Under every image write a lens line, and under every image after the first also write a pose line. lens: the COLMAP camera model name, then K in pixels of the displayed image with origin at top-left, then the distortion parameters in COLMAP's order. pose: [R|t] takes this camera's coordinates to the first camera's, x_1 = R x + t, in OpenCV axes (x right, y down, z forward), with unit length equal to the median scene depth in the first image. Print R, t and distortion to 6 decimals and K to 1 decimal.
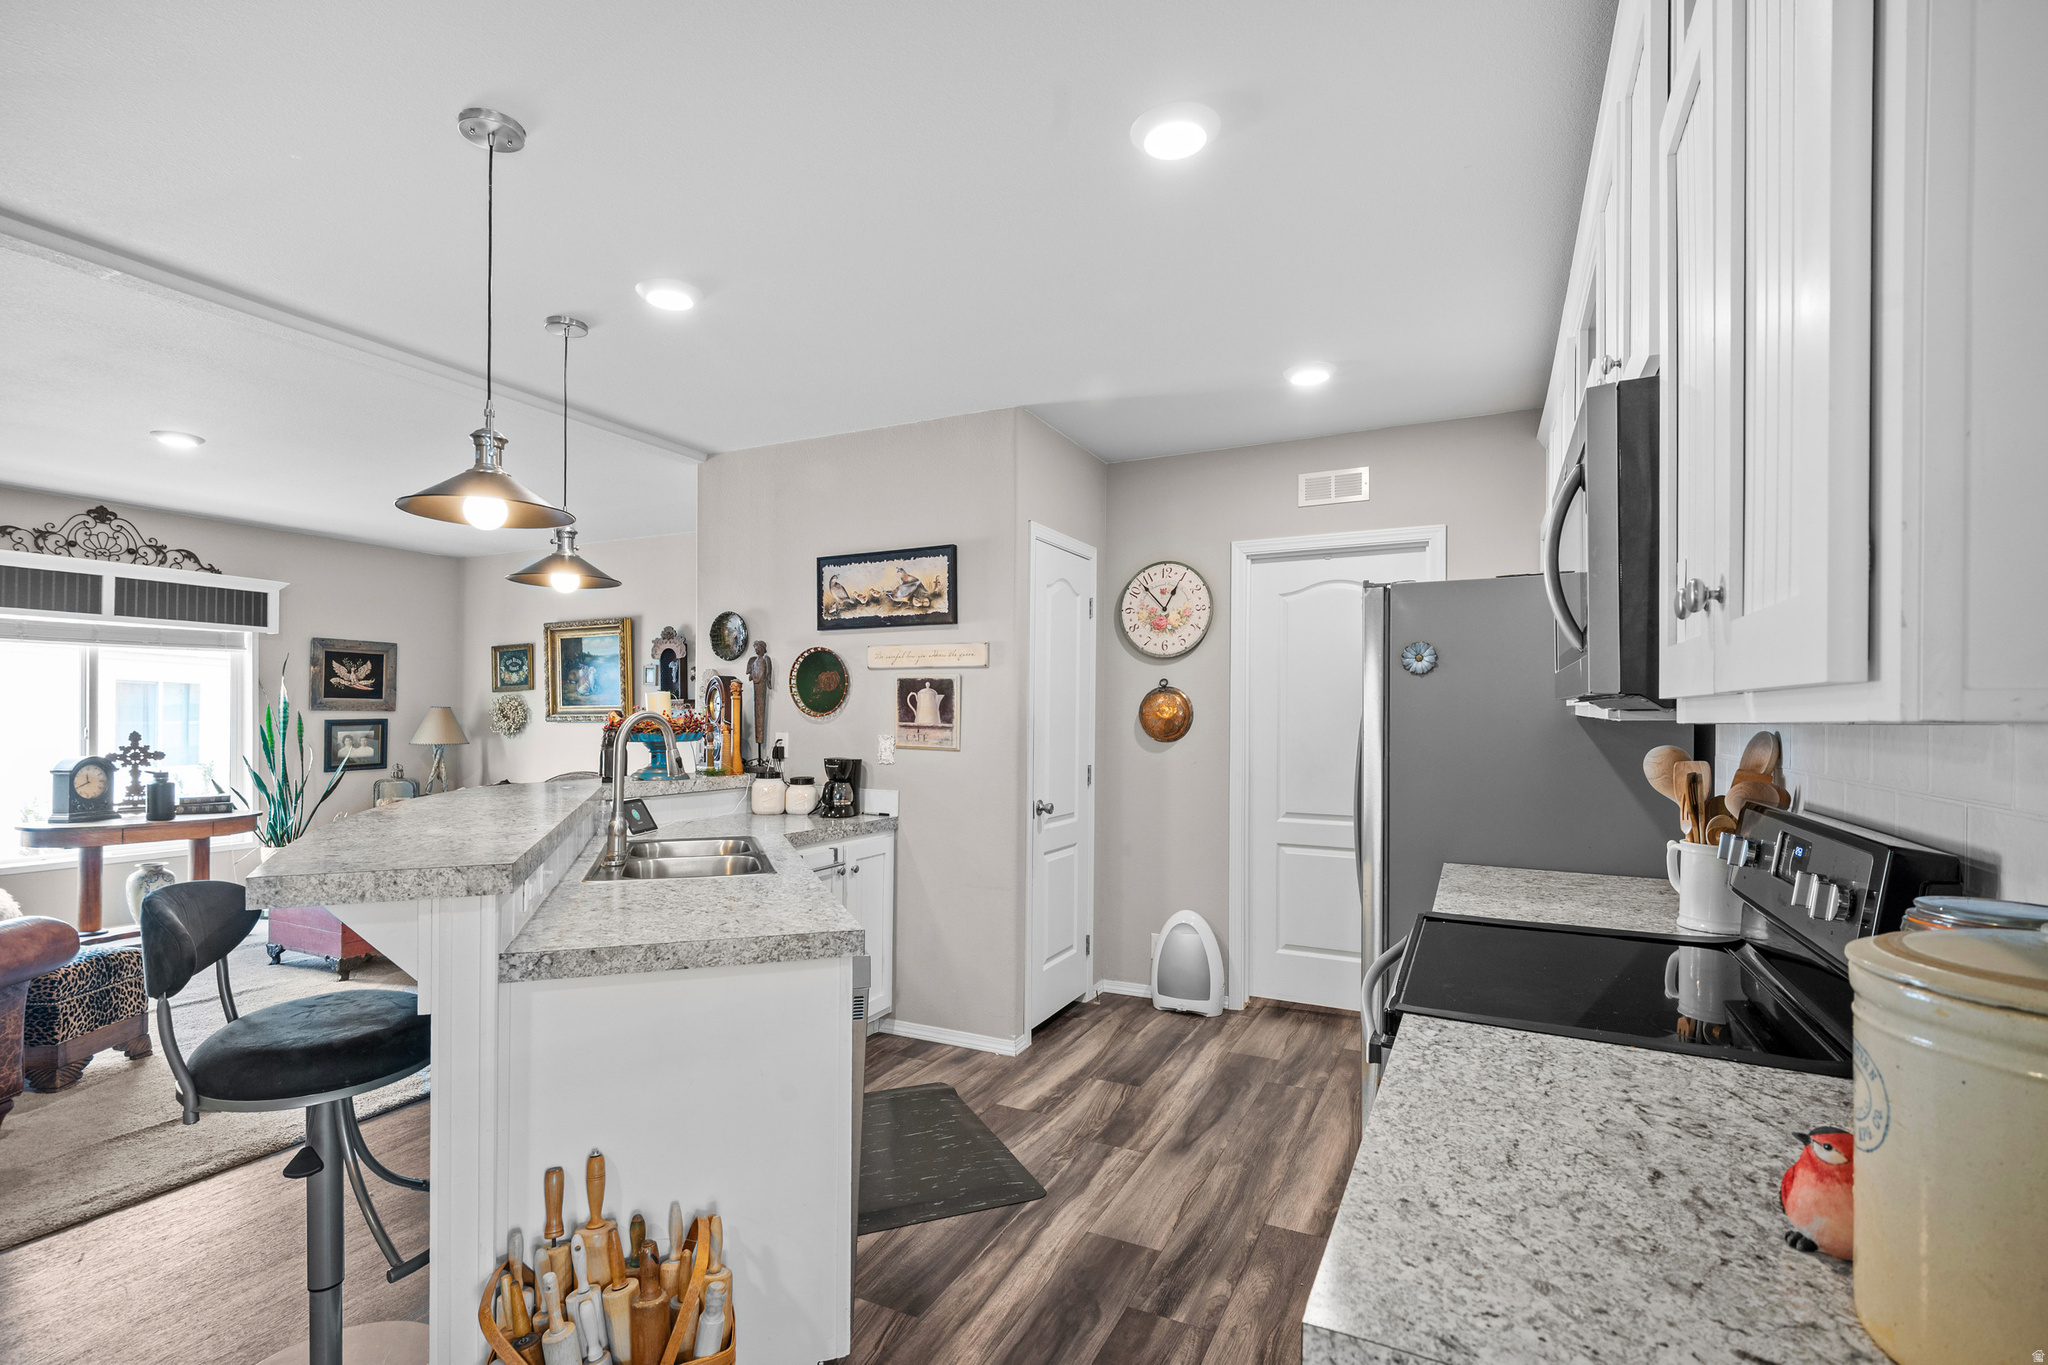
lens RADIAL K [[955.5, 0, 1006.9], [0, 955.5, 710.9], [0, 0, 1]] dist [0.000615, -0.000756]
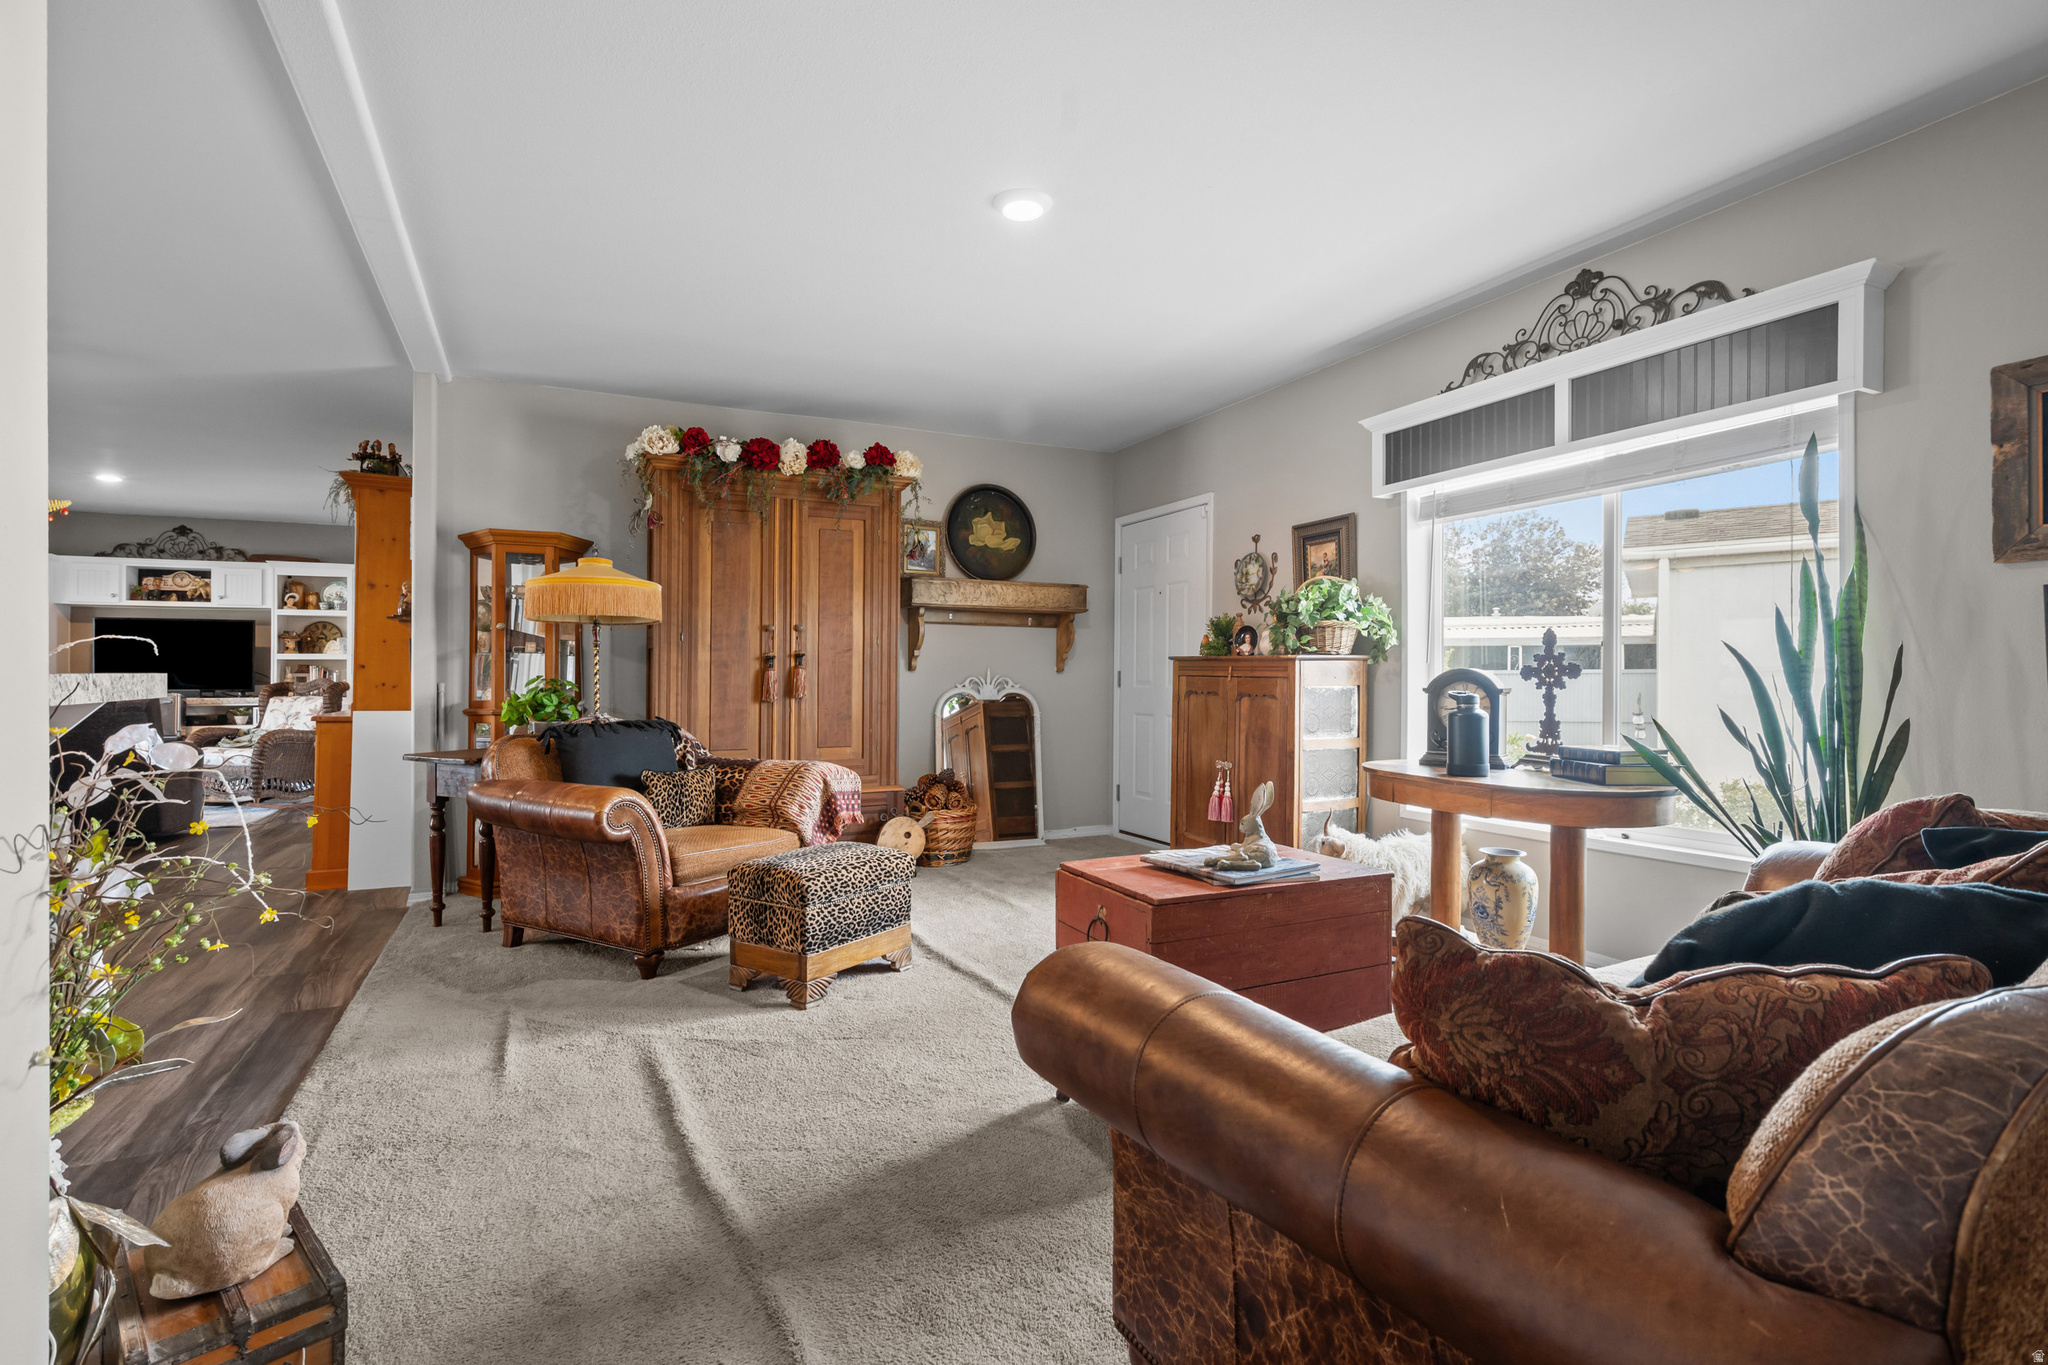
lens RADIAL K [[949.2, 0, 1025.6], [0, 949.2, 686.0], [0, 0, 1]] dist [-0.001909, -0.000846]
pose [[-0.600469, 0.005500, -0.799629, -0.257363], [0.005084, 0.999982, 0.003060, 0.057000], [0.799632, -0.002228, -0.600486, 1.176658]]
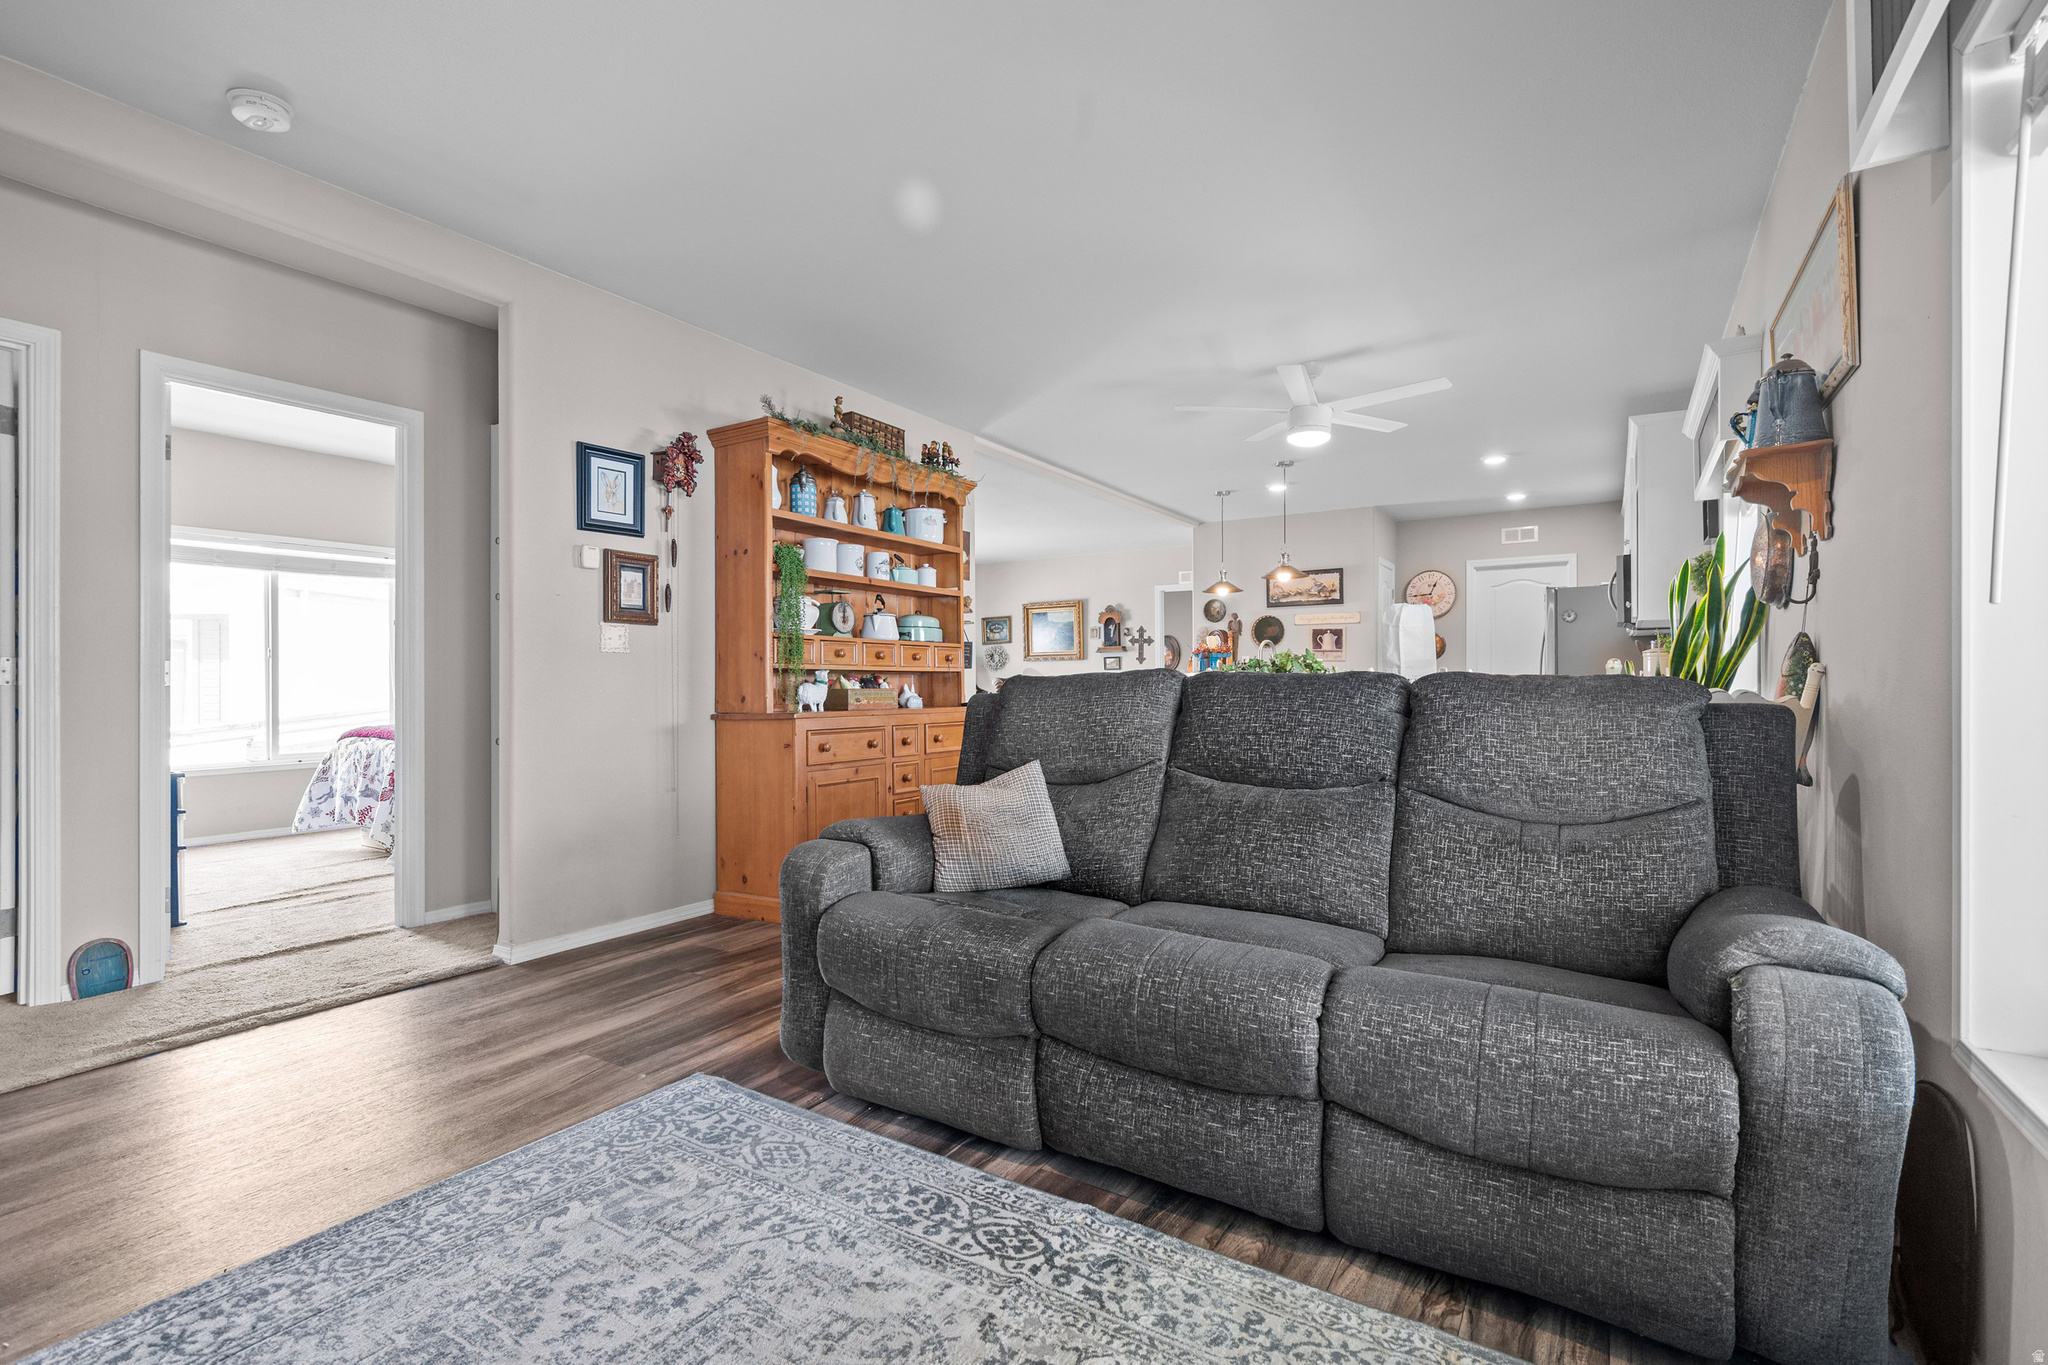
lens RADIAL K [[962.6, 0, 1002.8], [0, 962.6, 682.9], [0, 0, 1]] dist [-0.001994, -0.000845]
pose [[0.994721, -0.007361, -0.102351, -0.464598], [0.007802, 0.999962, 0.003902, 0.058351], [0.102318, -0.004680, 0.994741, -0.983941]]
